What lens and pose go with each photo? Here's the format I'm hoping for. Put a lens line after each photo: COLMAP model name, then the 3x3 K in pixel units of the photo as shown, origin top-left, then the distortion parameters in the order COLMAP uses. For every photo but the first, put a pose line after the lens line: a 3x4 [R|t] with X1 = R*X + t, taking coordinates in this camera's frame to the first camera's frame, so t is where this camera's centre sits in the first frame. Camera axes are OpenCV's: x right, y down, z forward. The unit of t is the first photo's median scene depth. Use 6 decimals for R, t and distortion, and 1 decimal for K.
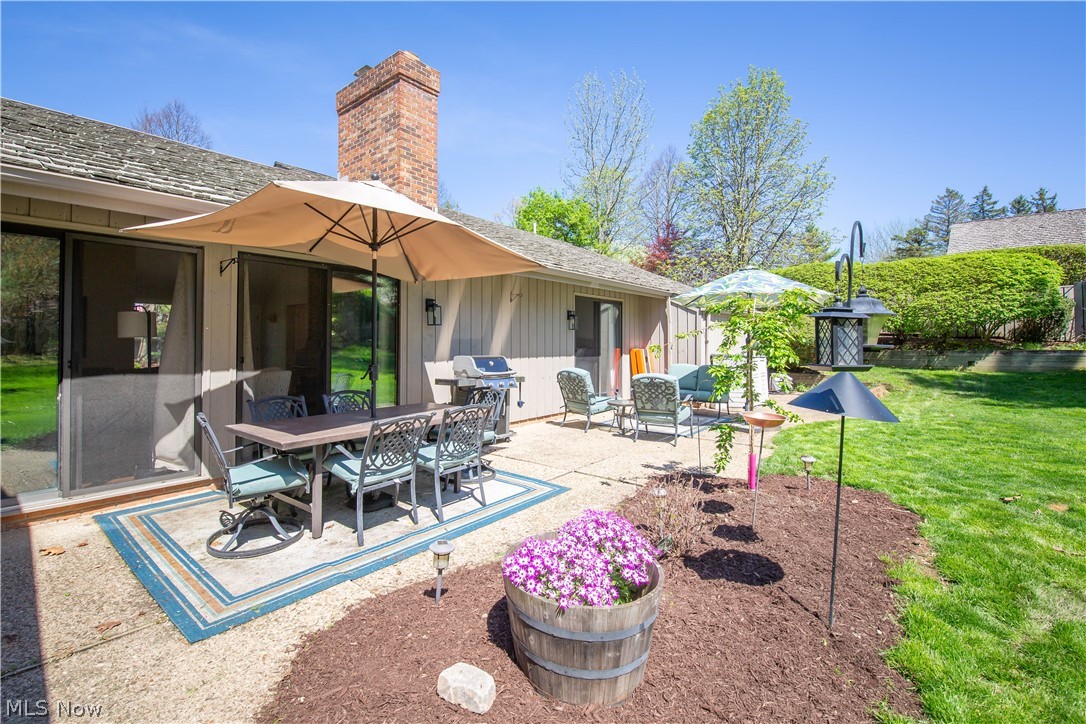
lens RADIAL K [[482.5, 0, 535.4], [0, 482.5, 340.1], [0, 0, 1]] dist [0.000160, -0.010463]
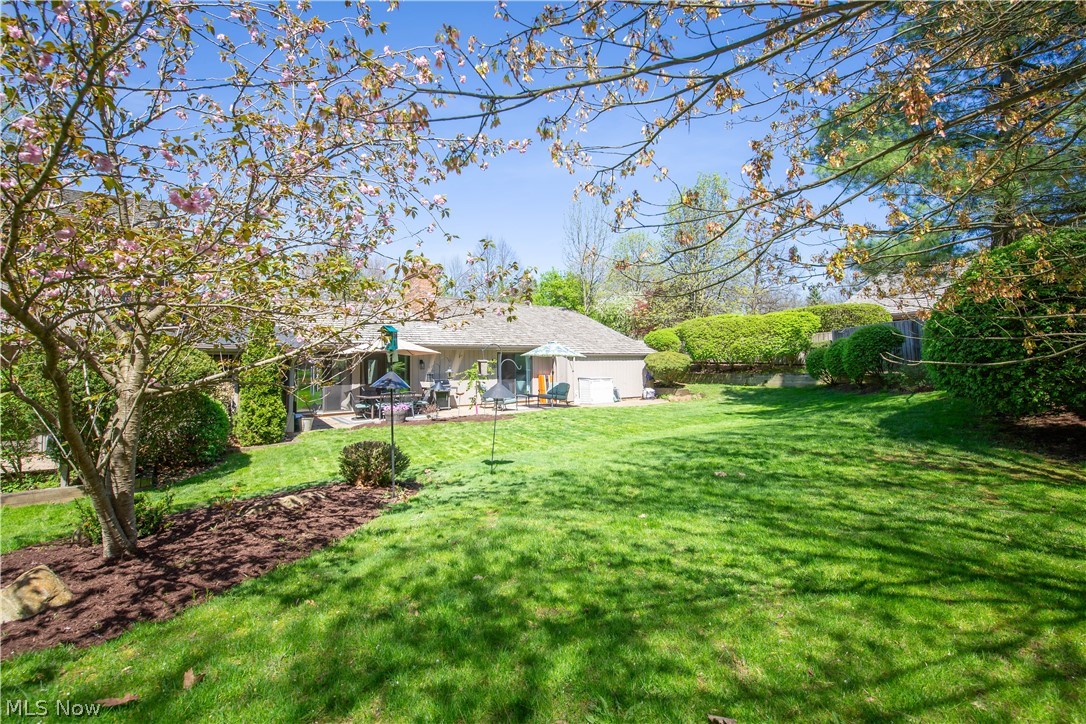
lens RADIAL K [[480.0, 0, 538.6], [0, 480.0, 345.4], [0, 0, 1]] dist [-0.000549, -0.009391]
pose [[0.965248, -0.025442, -0.260095, 0.588458], [0.016153, 0.999155, -0.037787, -0.025167], [0.260837, 0.032272, 0.964843, -0.778656]]
